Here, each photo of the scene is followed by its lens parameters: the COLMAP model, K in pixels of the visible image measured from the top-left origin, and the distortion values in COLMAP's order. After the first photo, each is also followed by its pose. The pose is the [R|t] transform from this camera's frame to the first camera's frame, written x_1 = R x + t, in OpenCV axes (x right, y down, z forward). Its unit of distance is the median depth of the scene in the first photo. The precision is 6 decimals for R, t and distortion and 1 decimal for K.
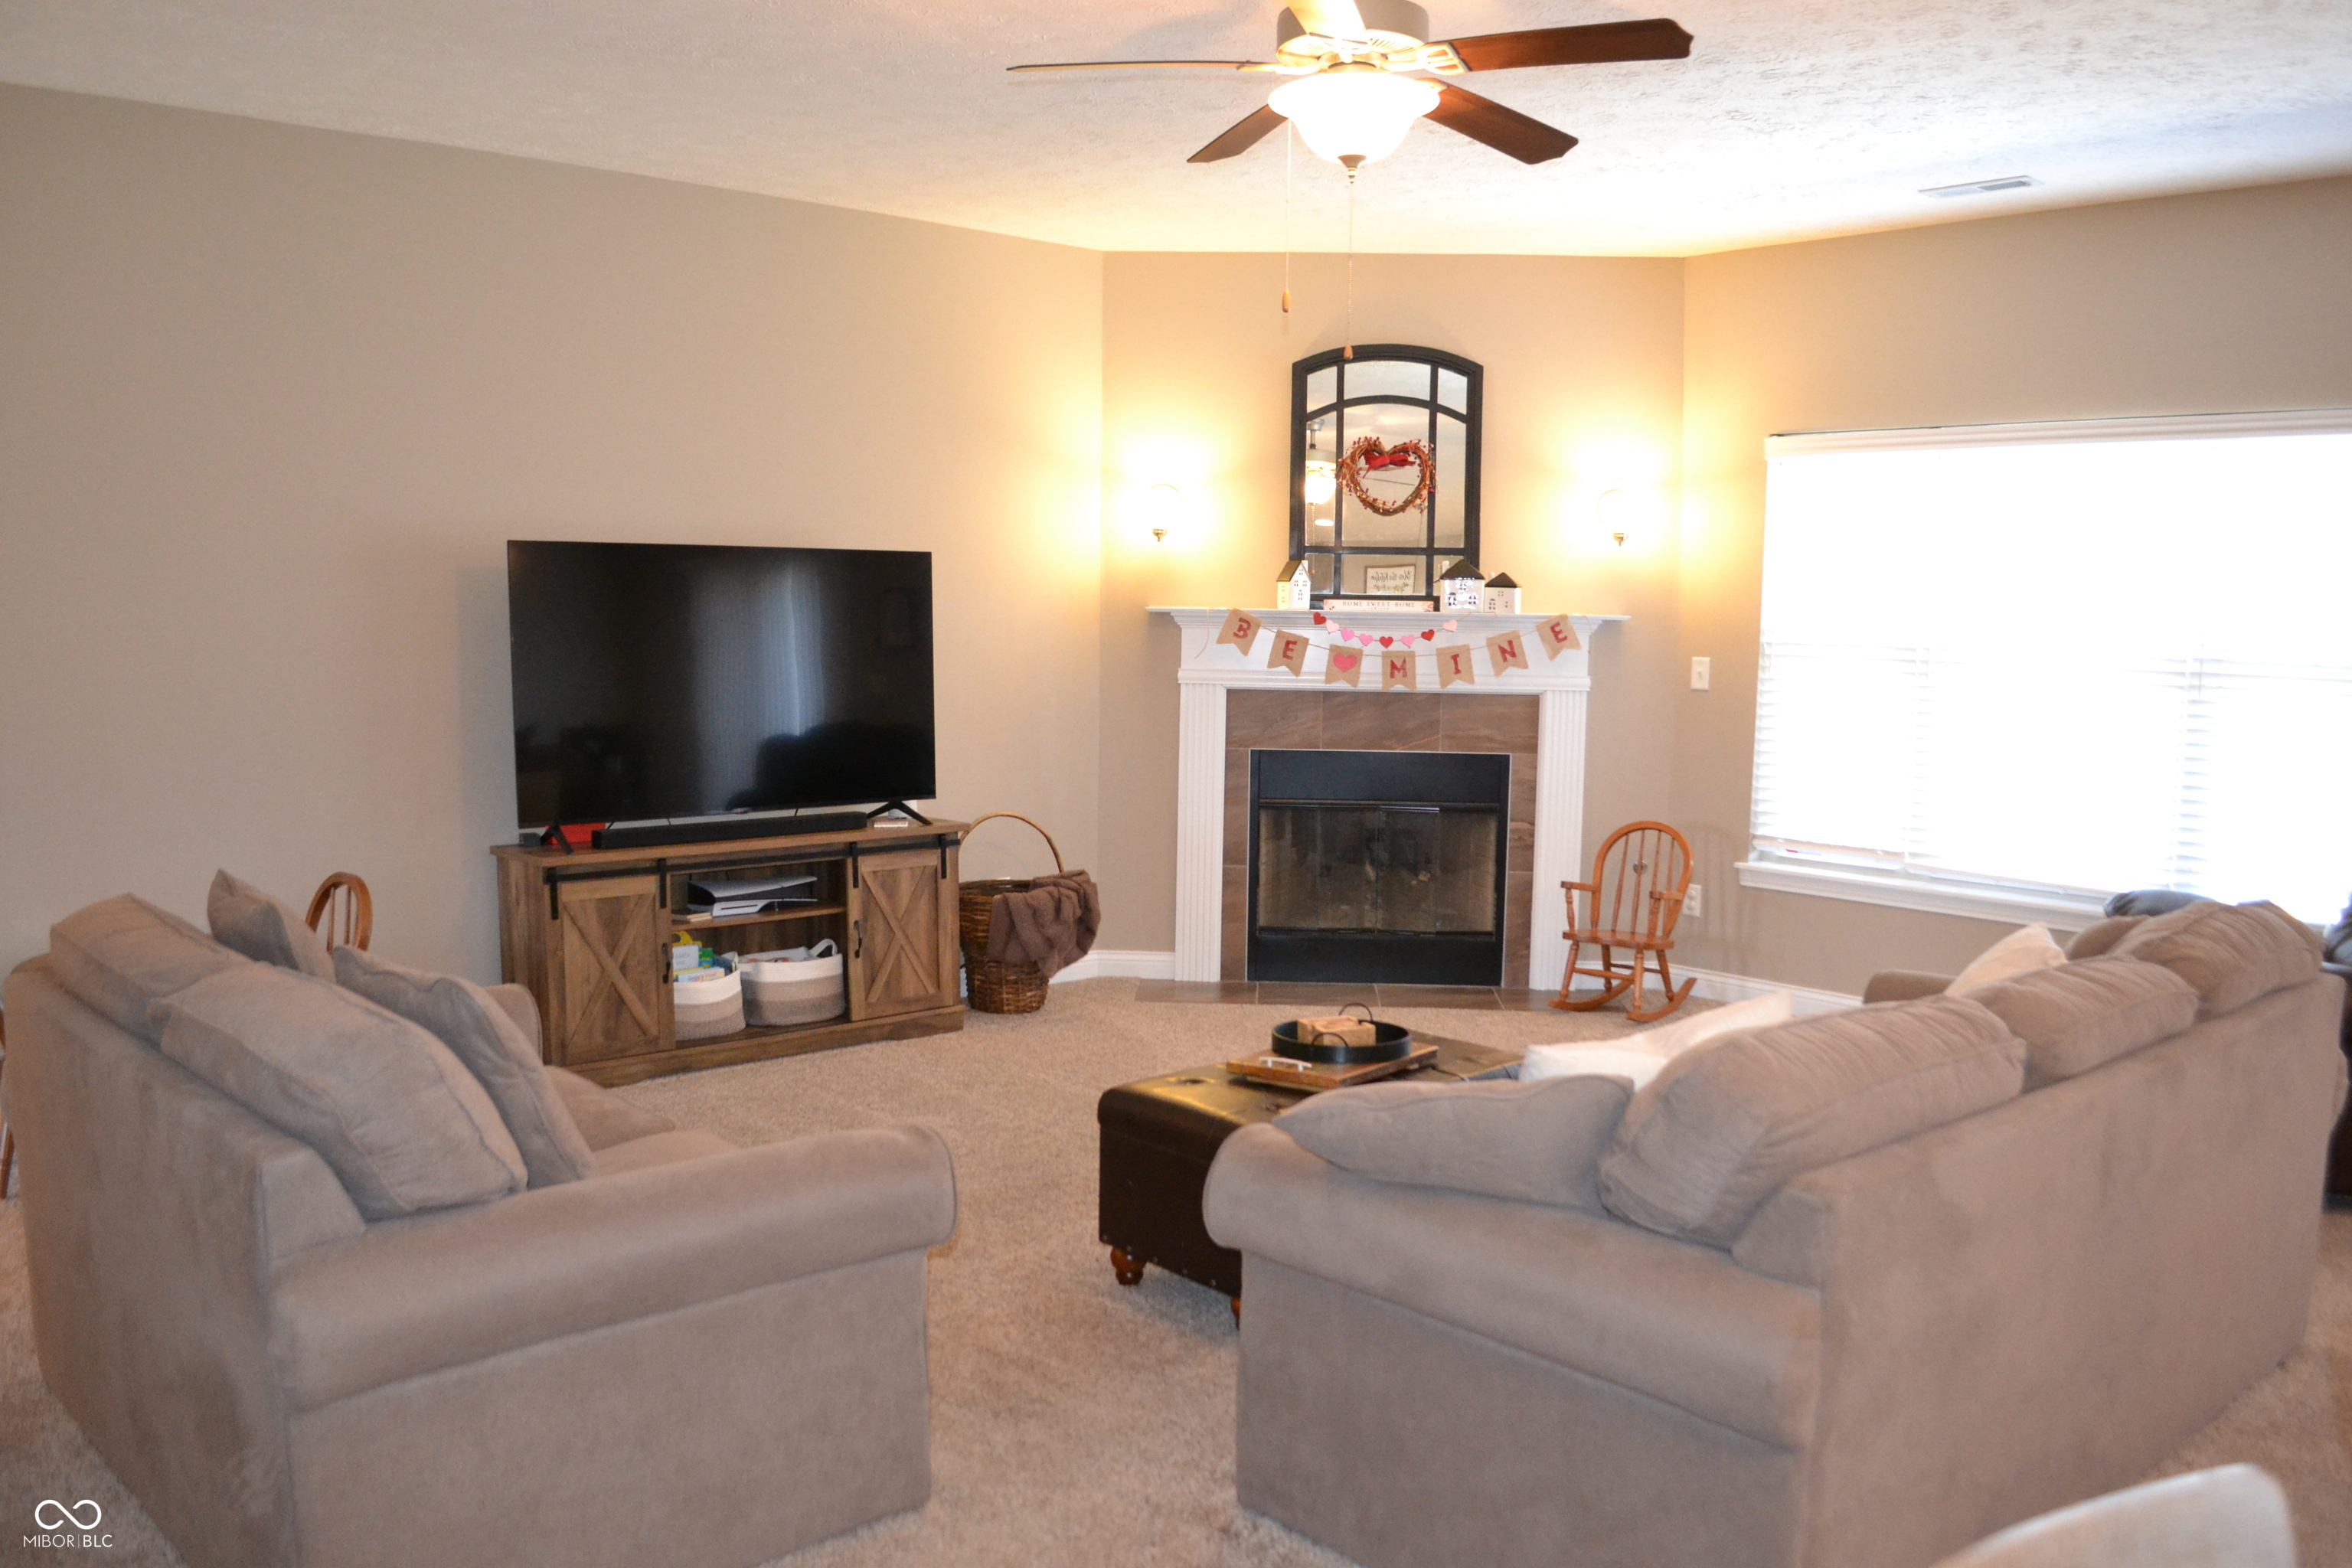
lens RADIAL K [[1890.3, 0, 1219.4], [0, 1890.3, 798.0], [0, 0, 1]] dist [-0.077324, 0.008086]
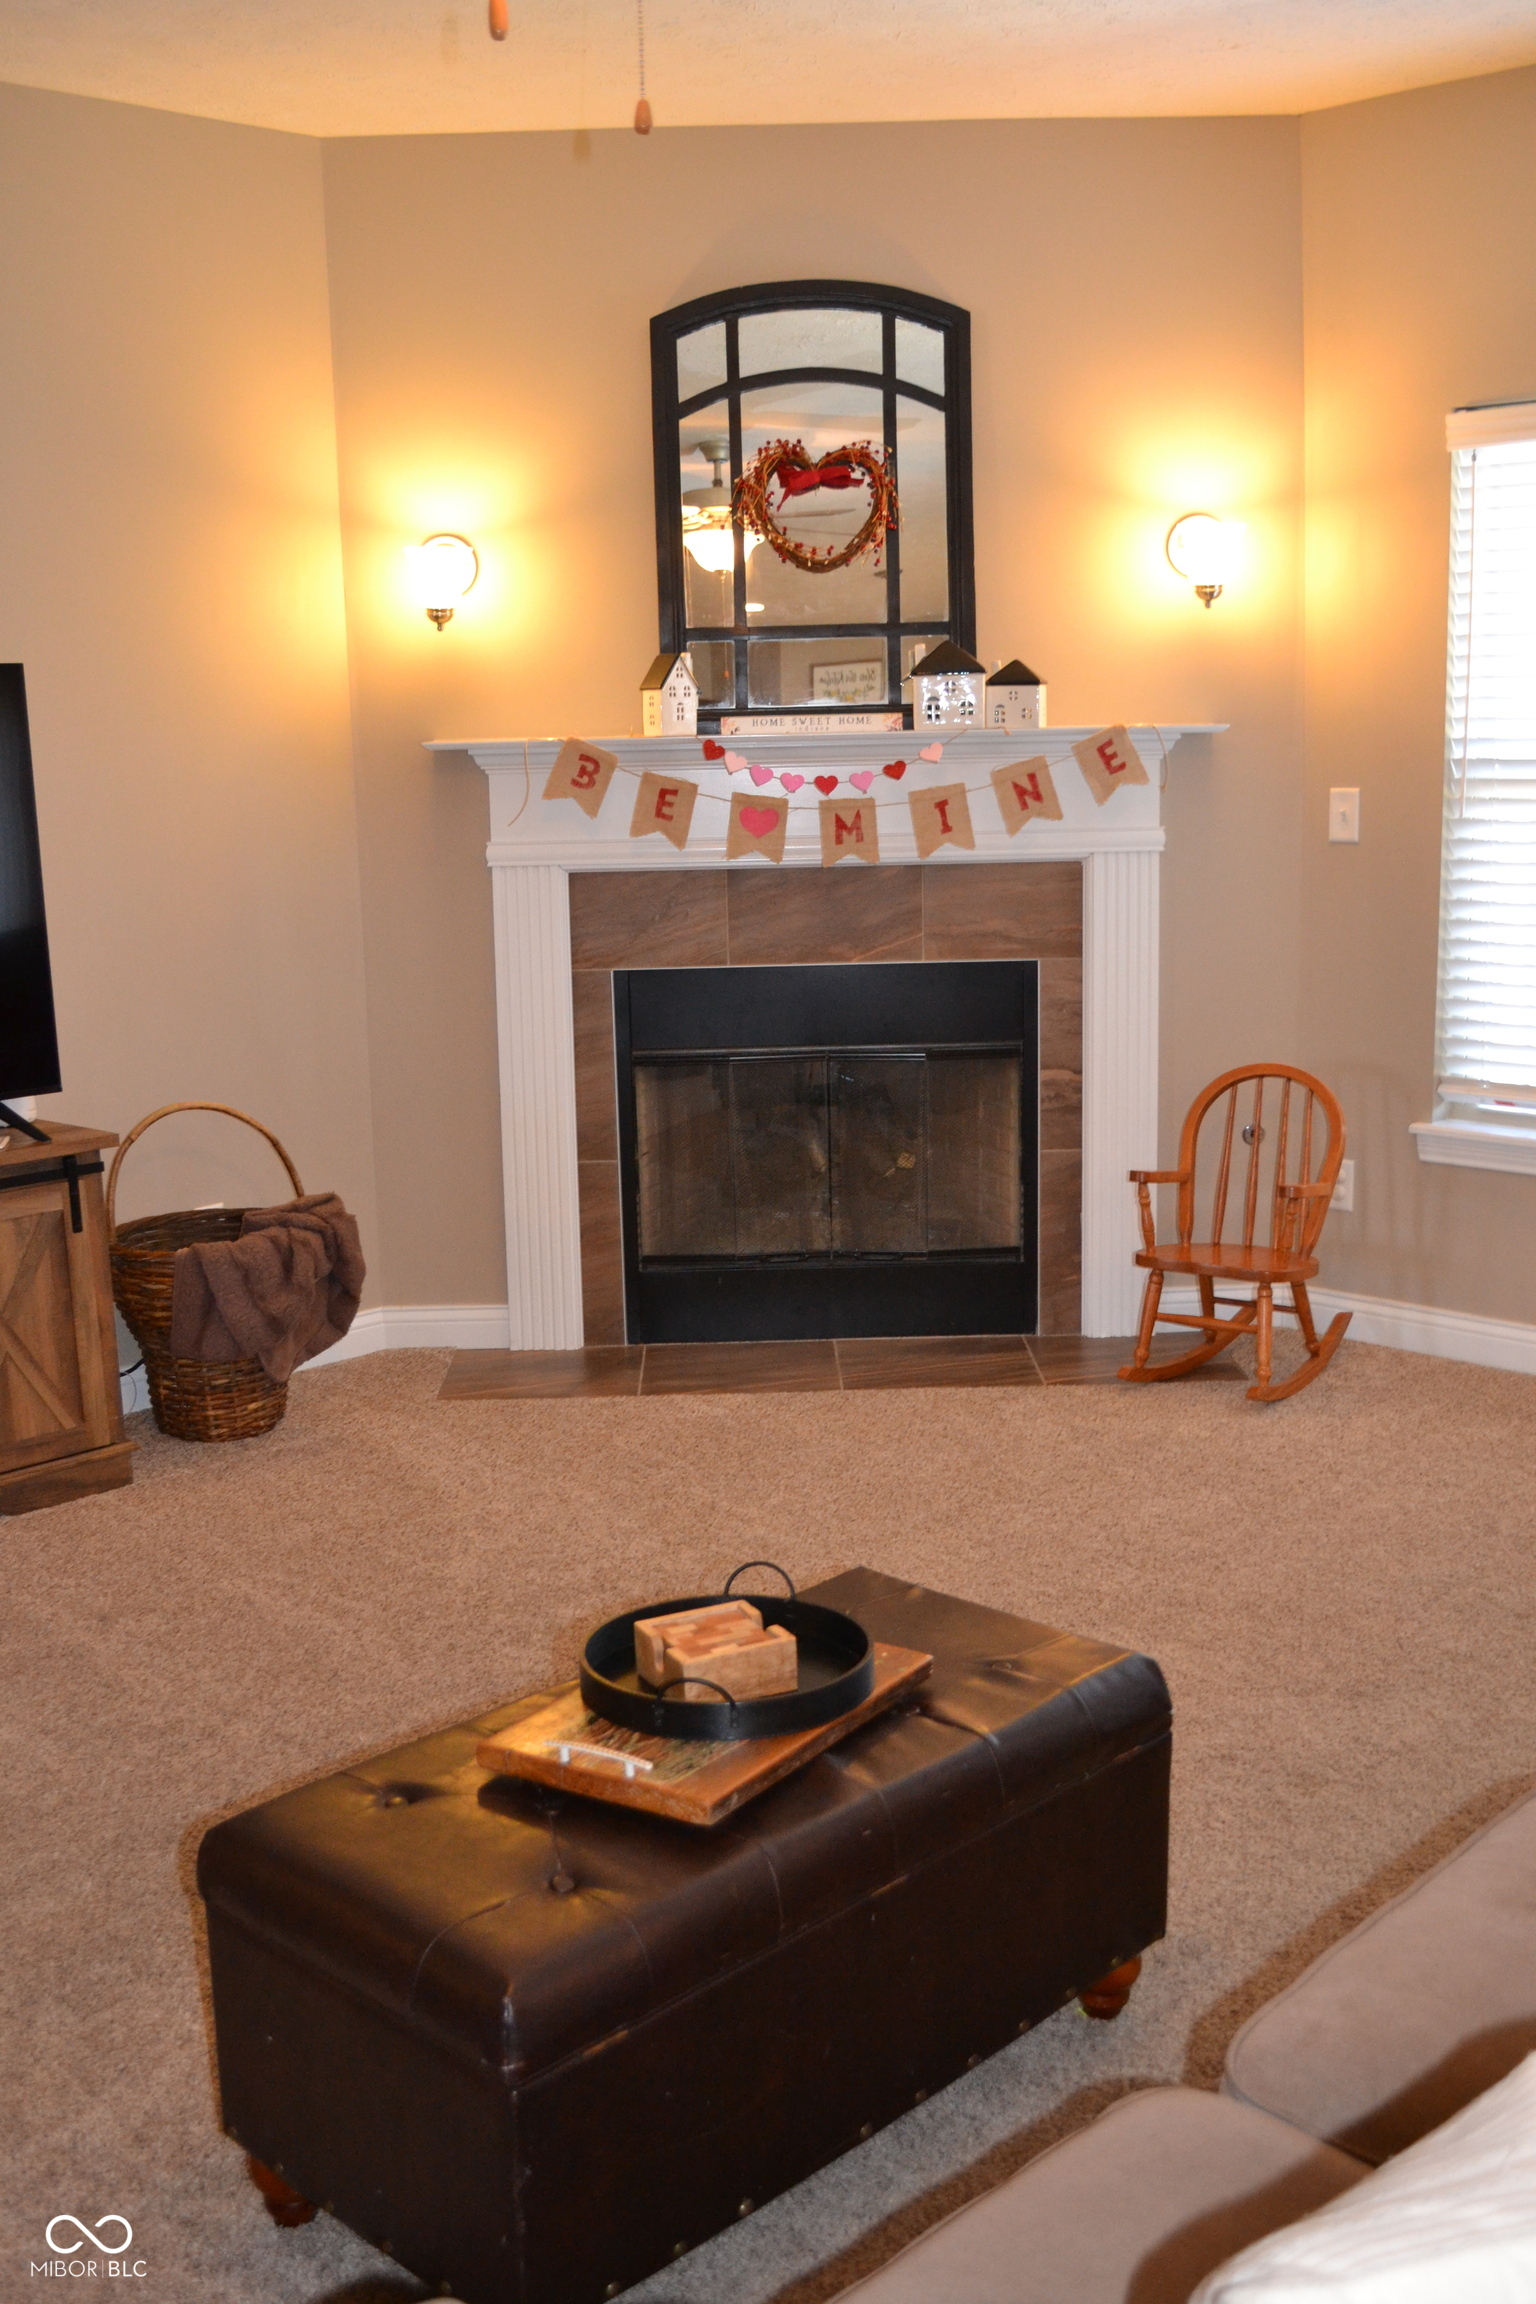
lens RADIAL K [[2348.4, 0, 768.0], [0, 2348.4, 1152.0], [0, 0, 1]] dist [-0.054417, 0.000381]
pose [[0.997987, -0.047780, 0.041711, 0.032912], [0.044328, 0.995801, 0.080091, -0.026631], [-0.045363, -0.078081, 0.995914, 0.247244]]
